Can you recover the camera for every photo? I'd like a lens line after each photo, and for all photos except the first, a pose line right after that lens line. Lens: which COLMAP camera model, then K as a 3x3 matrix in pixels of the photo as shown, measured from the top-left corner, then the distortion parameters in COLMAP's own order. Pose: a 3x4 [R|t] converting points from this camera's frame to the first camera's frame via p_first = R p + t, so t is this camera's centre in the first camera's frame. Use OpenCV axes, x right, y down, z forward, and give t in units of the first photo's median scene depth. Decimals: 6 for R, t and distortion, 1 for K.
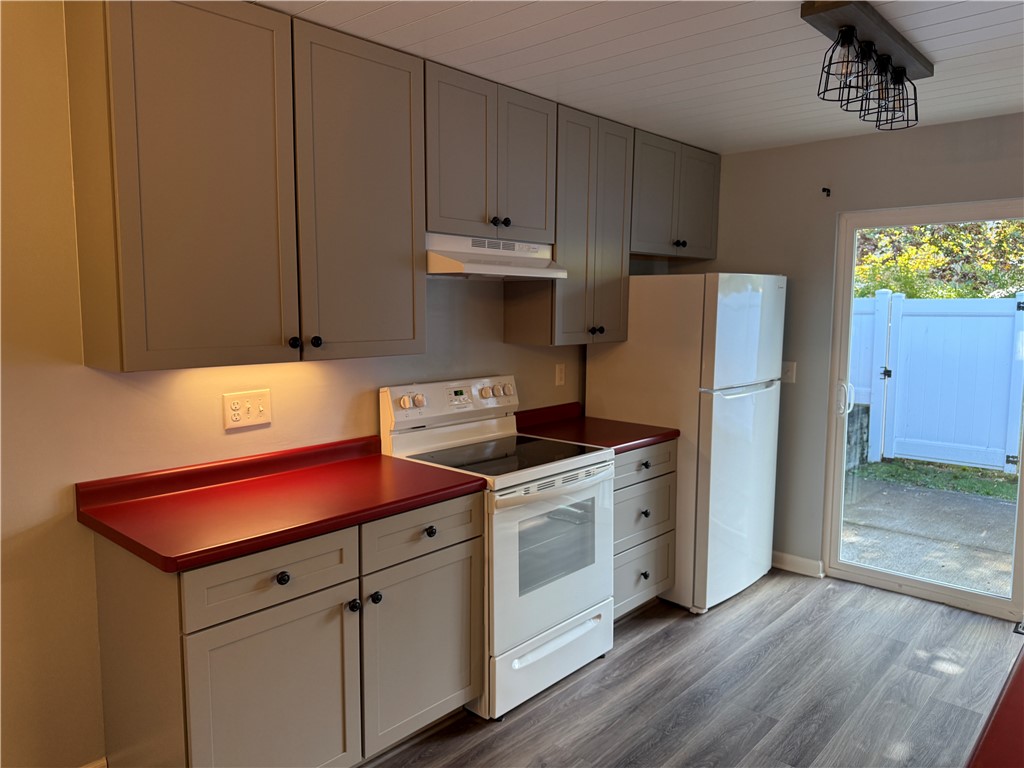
lens RADIAL K [[729.0, 0, 512.0], [0, 729.0, 384.0], [0, 0, 1]] dist [0.184300, -0.366277]
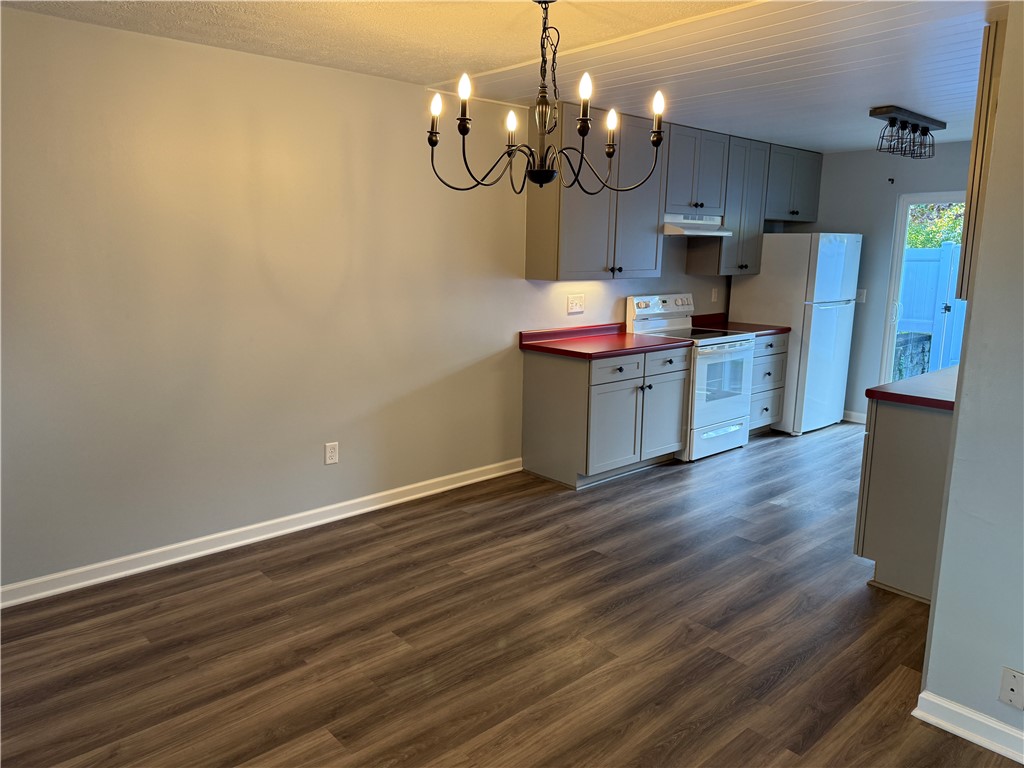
lens RADIAL K [[729.0, 0, 512.0], [0, 729.0, 384.0], [0, 0, 1]] dist [0.184300, -0.366277]
pose [[0.995151, 0.026304, -0.094781, -0.263231], [-0.019544, 0.997245, 0.071559, 0.090005], [0.096402, -0.069360, 0.992923, -0.821364]]
